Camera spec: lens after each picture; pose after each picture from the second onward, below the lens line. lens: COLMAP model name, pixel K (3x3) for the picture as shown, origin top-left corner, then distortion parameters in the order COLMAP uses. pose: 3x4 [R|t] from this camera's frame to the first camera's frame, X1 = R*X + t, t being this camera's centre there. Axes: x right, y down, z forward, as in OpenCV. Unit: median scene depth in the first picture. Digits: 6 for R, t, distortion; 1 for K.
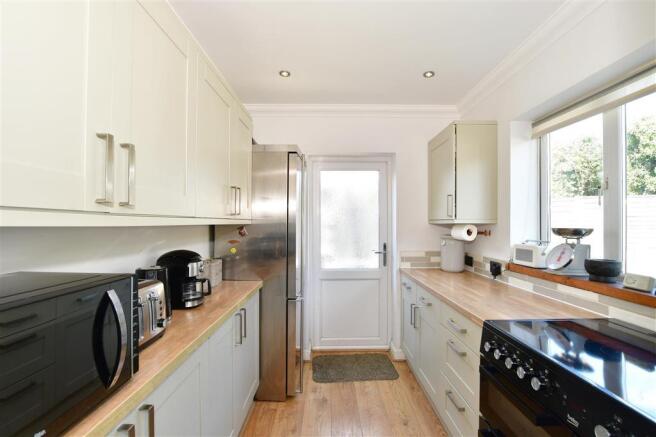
lens RADIAL K [[291.3, 0, 328.1], [0, 291.3, 221.5], [0, 0, 1]] dist [-0.021649, -0.000001]
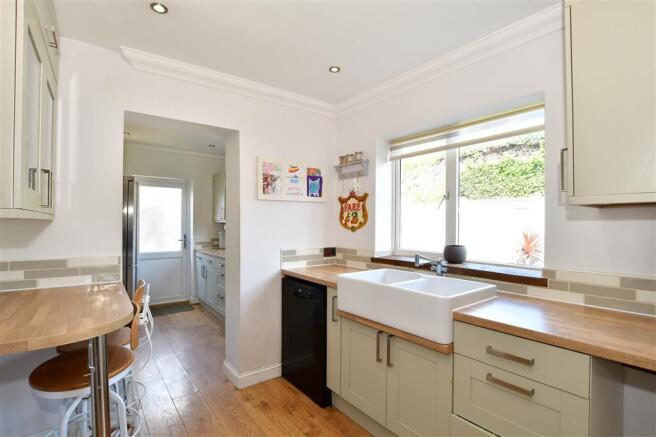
lens RADIAL K [[302.6, 0, 326.7], [0, 302.6, 222.2], [0, 0, 1]] dist [-0.031101, 0.000065]
pose [[0.793370, -0.004938, 0.608720, -0.215269], [0.003134, 0.999987, 0.004027, -0.000357], [-0.608732, -0.001287, 0.793375, -0.881926]]
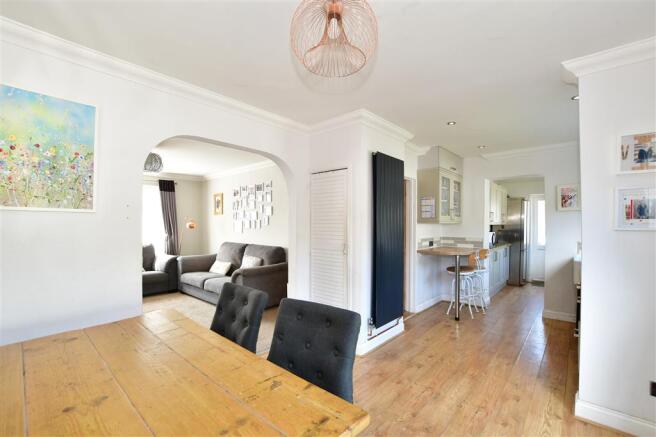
lens RADIAL K [[291.3, 0, 328.7], [0, 291.3, 222.7], [0, 0, 1]] dist [-0.021649, -0.000001]
pose [[0.744582, 0.005016, -0.667512, 0.273594], [-0.008473, 0.999962, -0.001936, 0.004383], [0.667477, 0.007097, 0.744596, -1.843991]]
